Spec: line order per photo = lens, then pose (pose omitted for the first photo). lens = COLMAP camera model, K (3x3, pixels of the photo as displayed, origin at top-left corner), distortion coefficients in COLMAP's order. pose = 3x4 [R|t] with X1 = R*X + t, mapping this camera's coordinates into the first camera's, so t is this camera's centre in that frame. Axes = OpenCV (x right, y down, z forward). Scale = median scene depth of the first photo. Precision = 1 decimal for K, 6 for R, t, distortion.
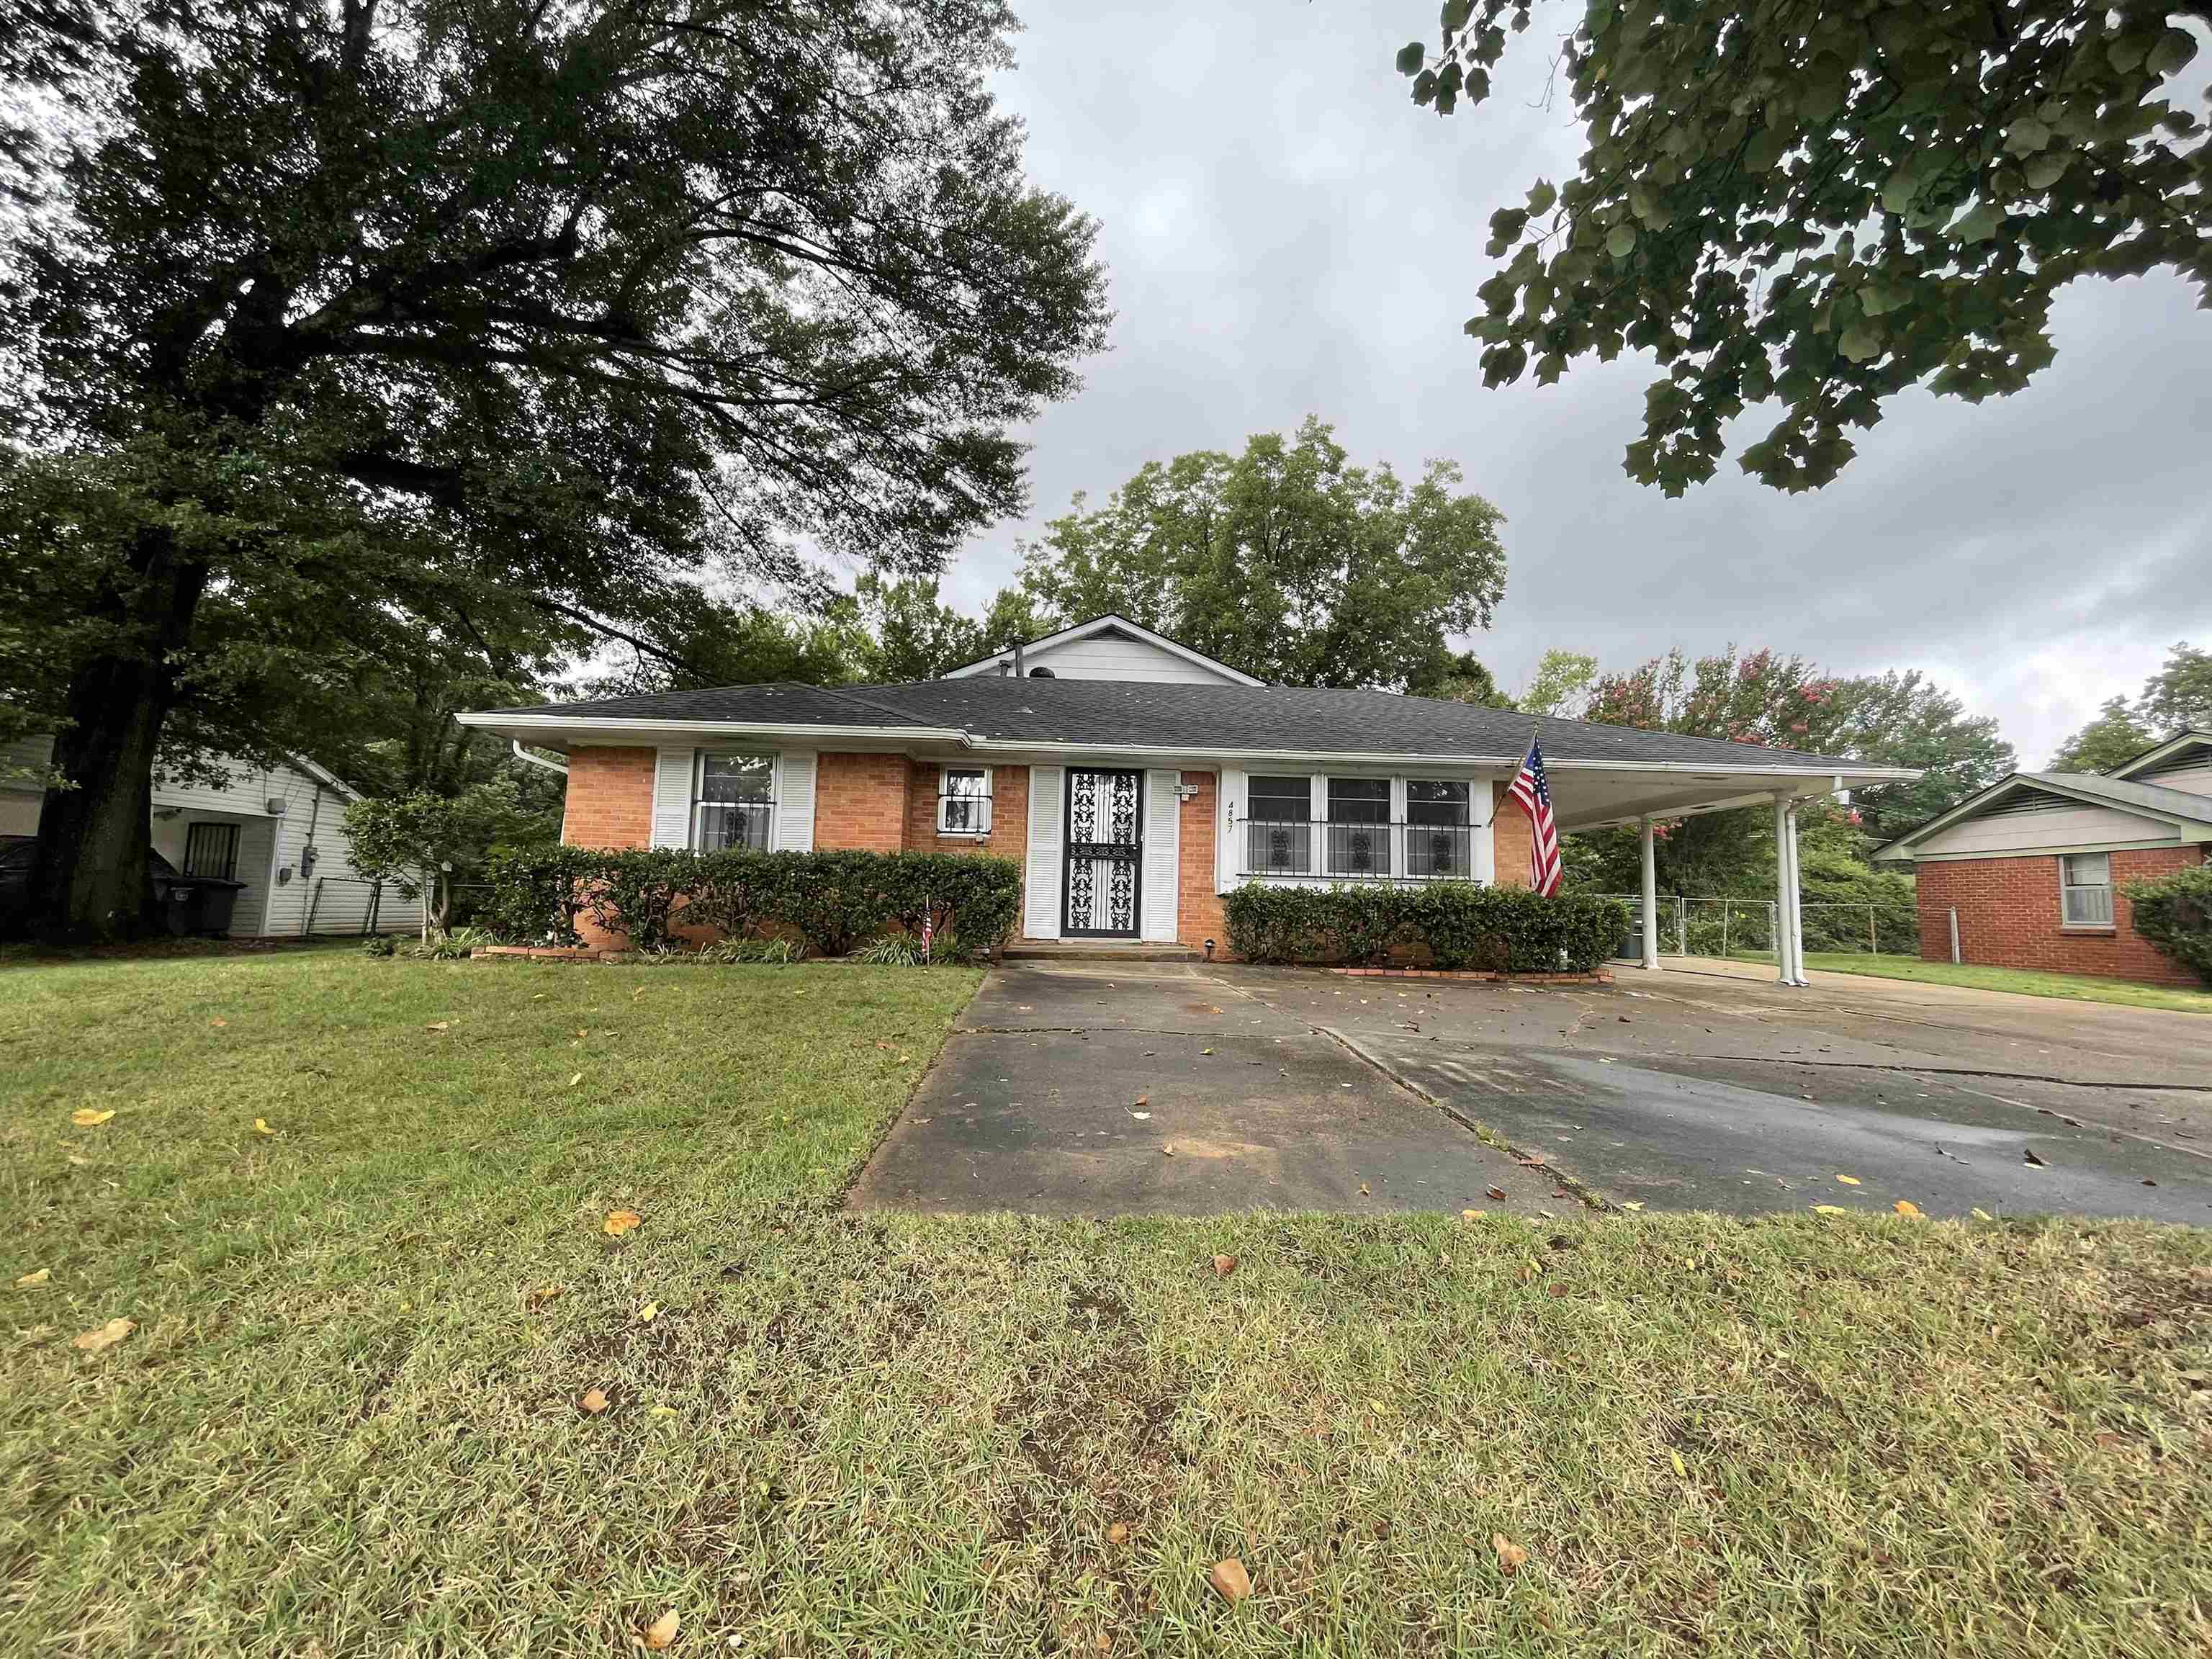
lens RADIAL K [[900.0, 0, 1106.6], [0, 900.0, 823.3], [0, 0, 1]] dist [-0.003460, 0.000775]
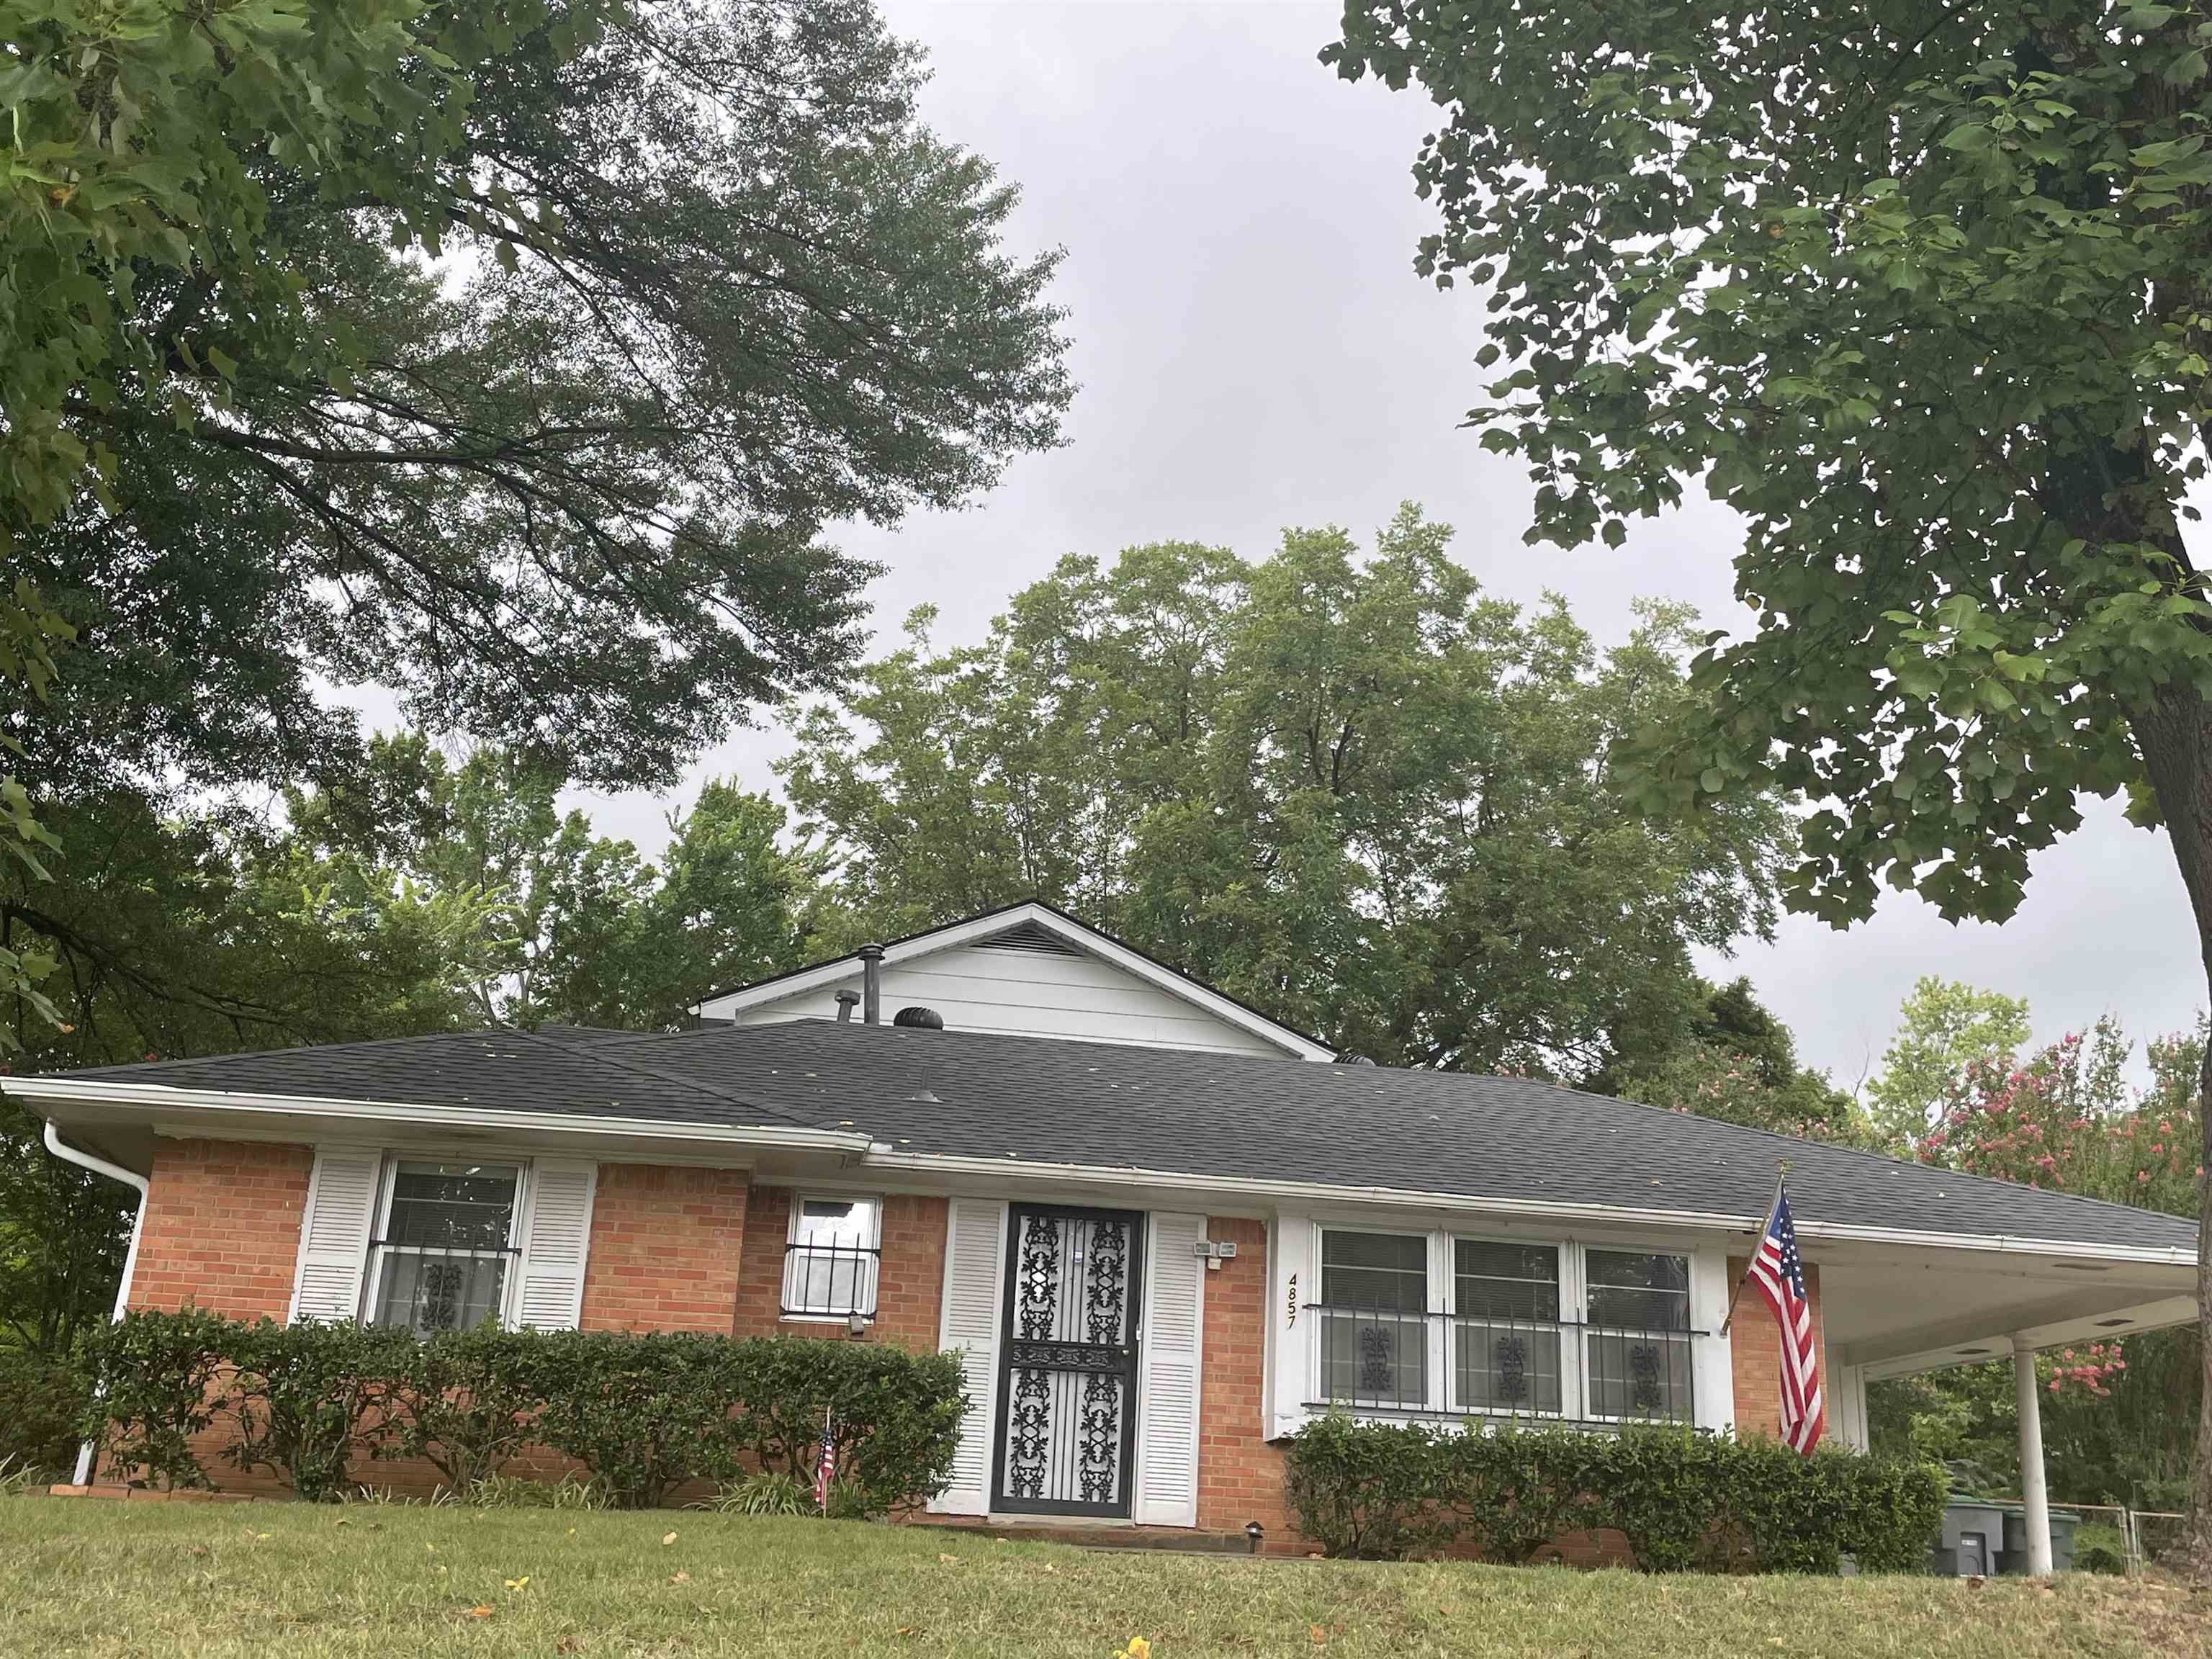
lens RADIAL K [[2375.7, 0, 1142.3], [0, 2375.7, 770.1], [0, 0, 1]] dist [0.156668, -0.449217]
pose [[0.991750, 0.058470, 0.114079, -0.106524], [-0.029226, 0.969615, -0.242885, 0.026480], [-0.124815, 0.237547, 0.963324, -0.385942]]
